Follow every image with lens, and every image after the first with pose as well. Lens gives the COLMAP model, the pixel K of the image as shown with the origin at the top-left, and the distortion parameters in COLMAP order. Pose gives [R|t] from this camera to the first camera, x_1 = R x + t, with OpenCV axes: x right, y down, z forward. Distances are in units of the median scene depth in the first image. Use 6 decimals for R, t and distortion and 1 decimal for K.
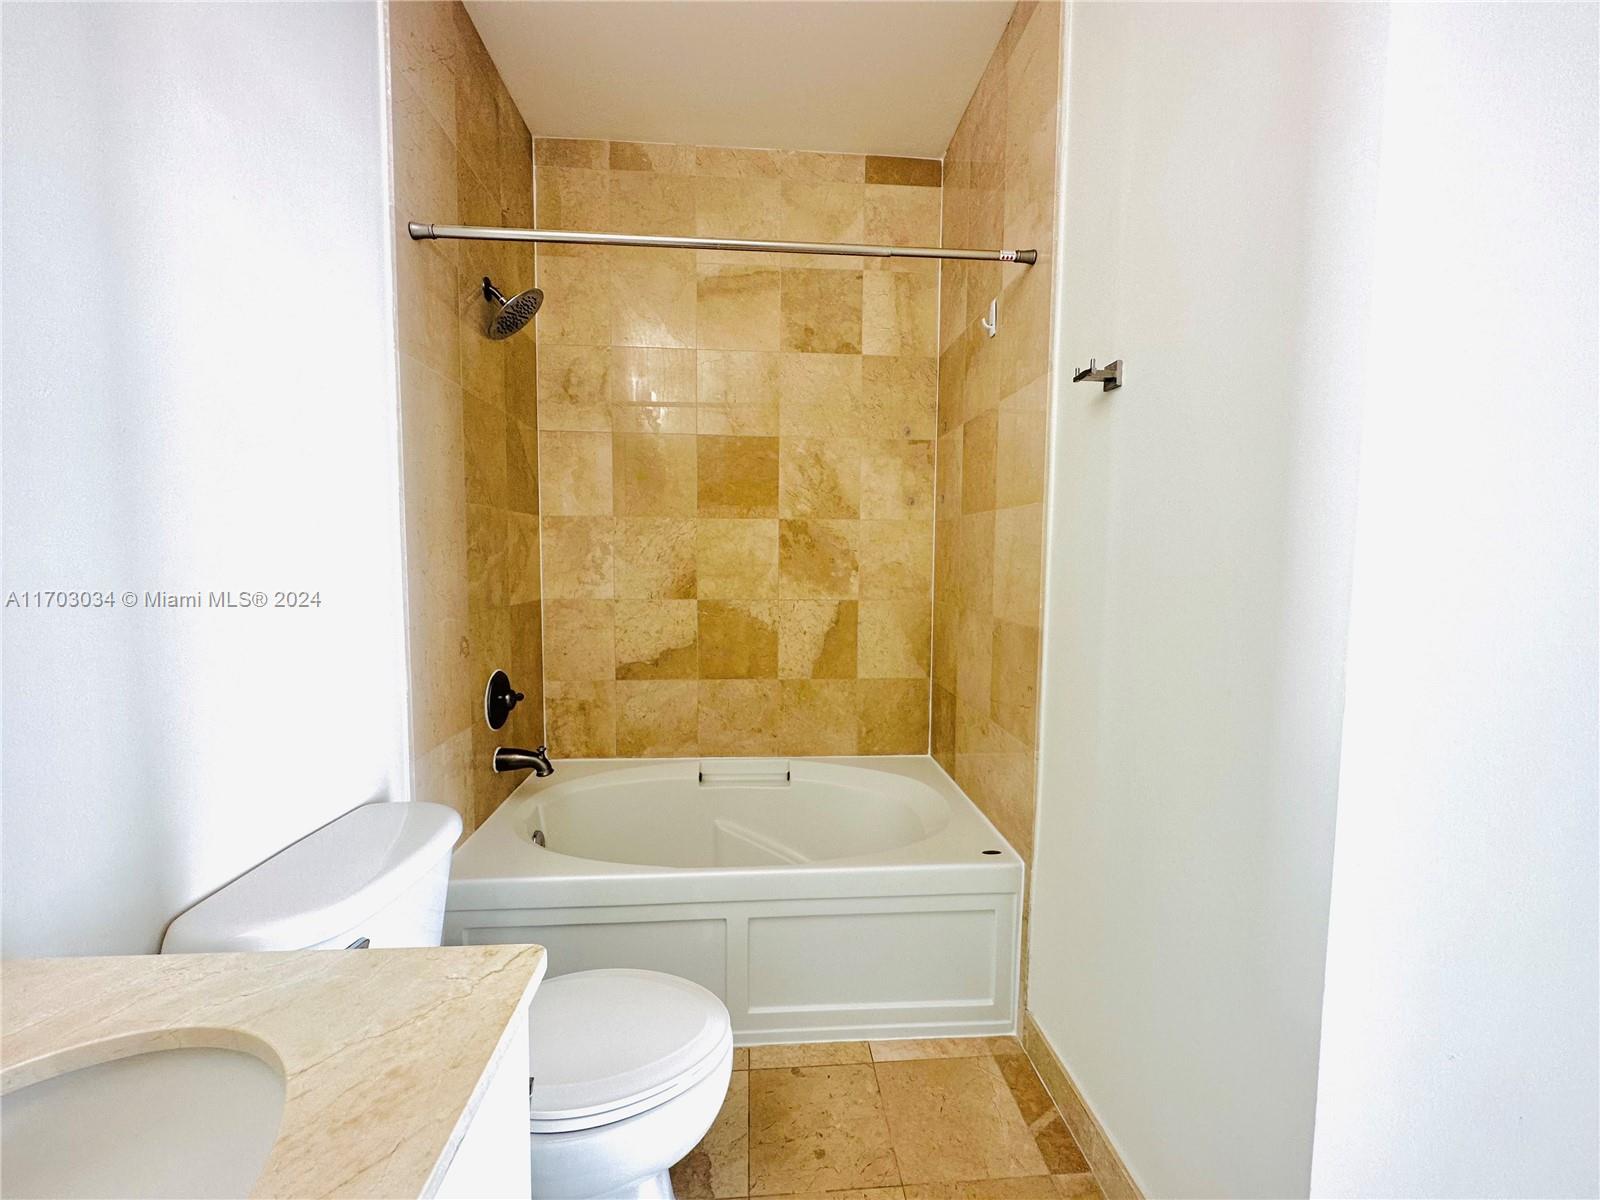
lens RADIAL K [[637.8, 0, 801.0], [0, 637.8, 602.7], [0, 0, 1]] dist [-0.000569, 0.000966]
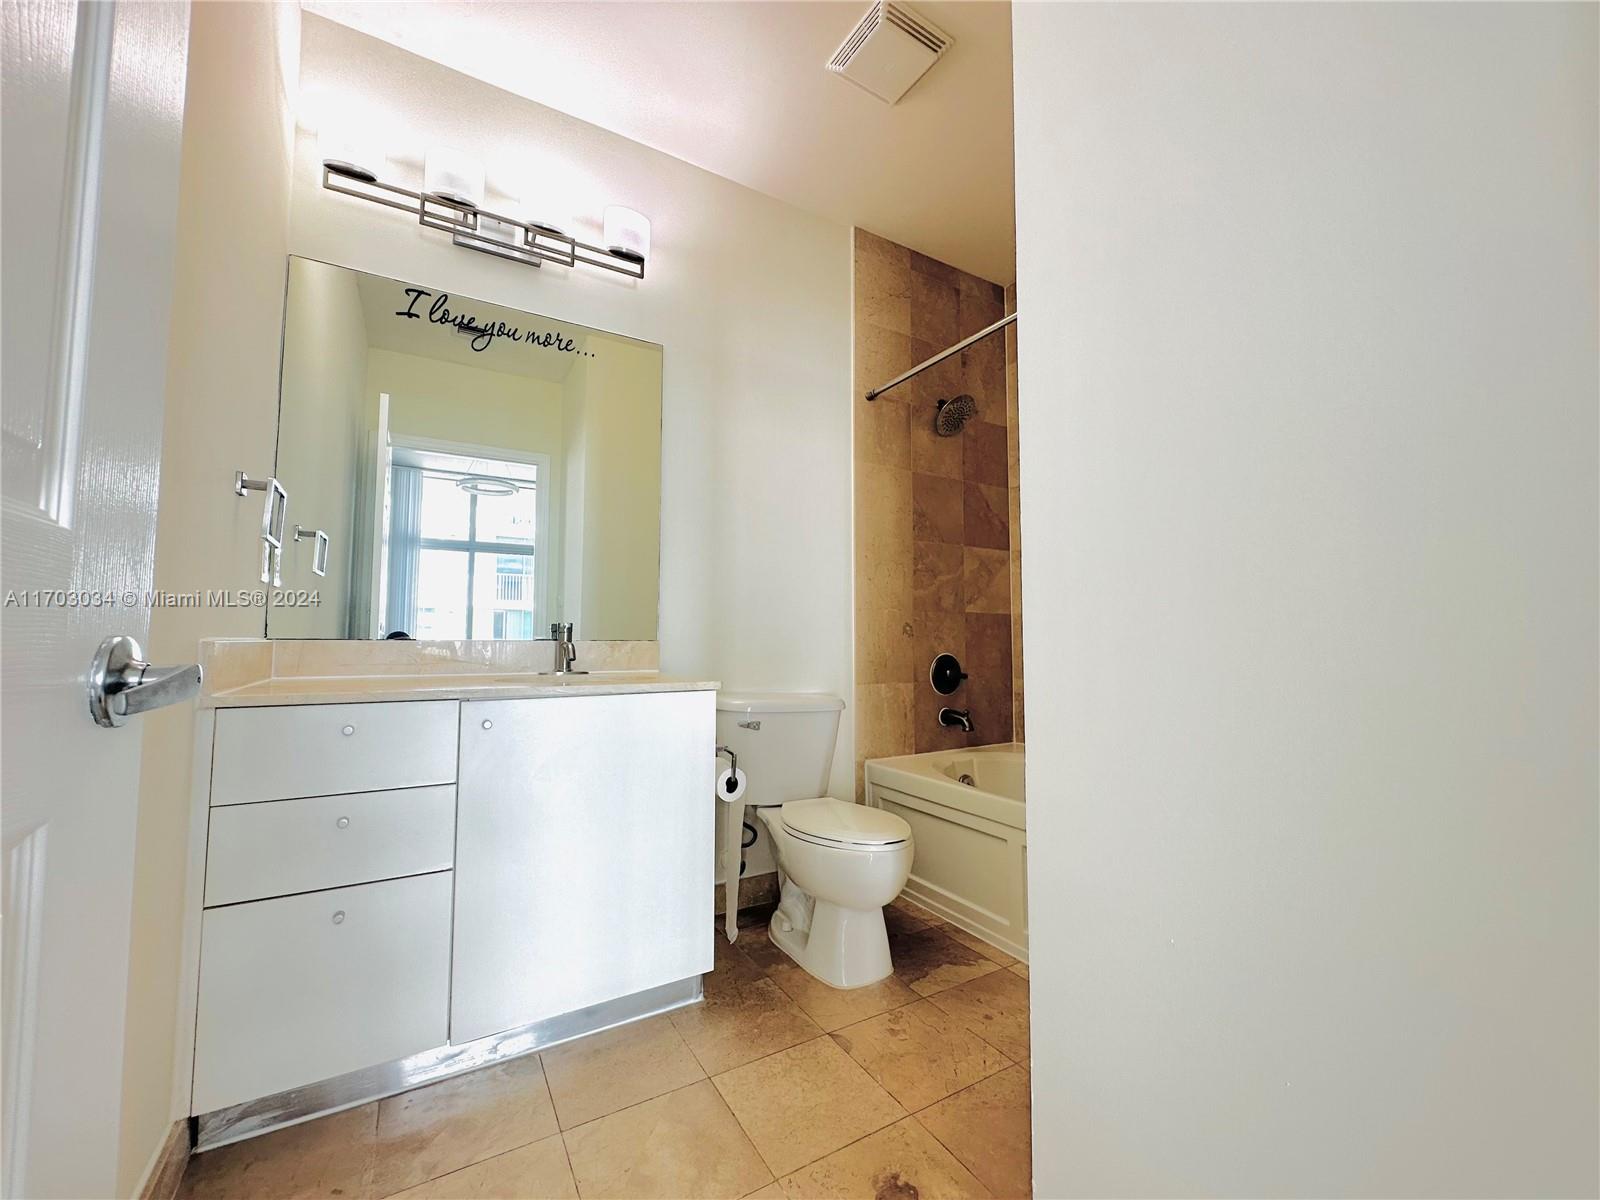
lens RADIAL K [[637.8, 0, 806.2], [0, 637.8, 600.4], [0, 0, 1]] dist [-0.000569, 0.000966]
pose [[0.454631, -0.066510, -0.888193, 0.754831], [-0.062102, 0.992414, -0.106102, 0.177051], [0.888512, 0.103396, 0.447052, 0.058166]]
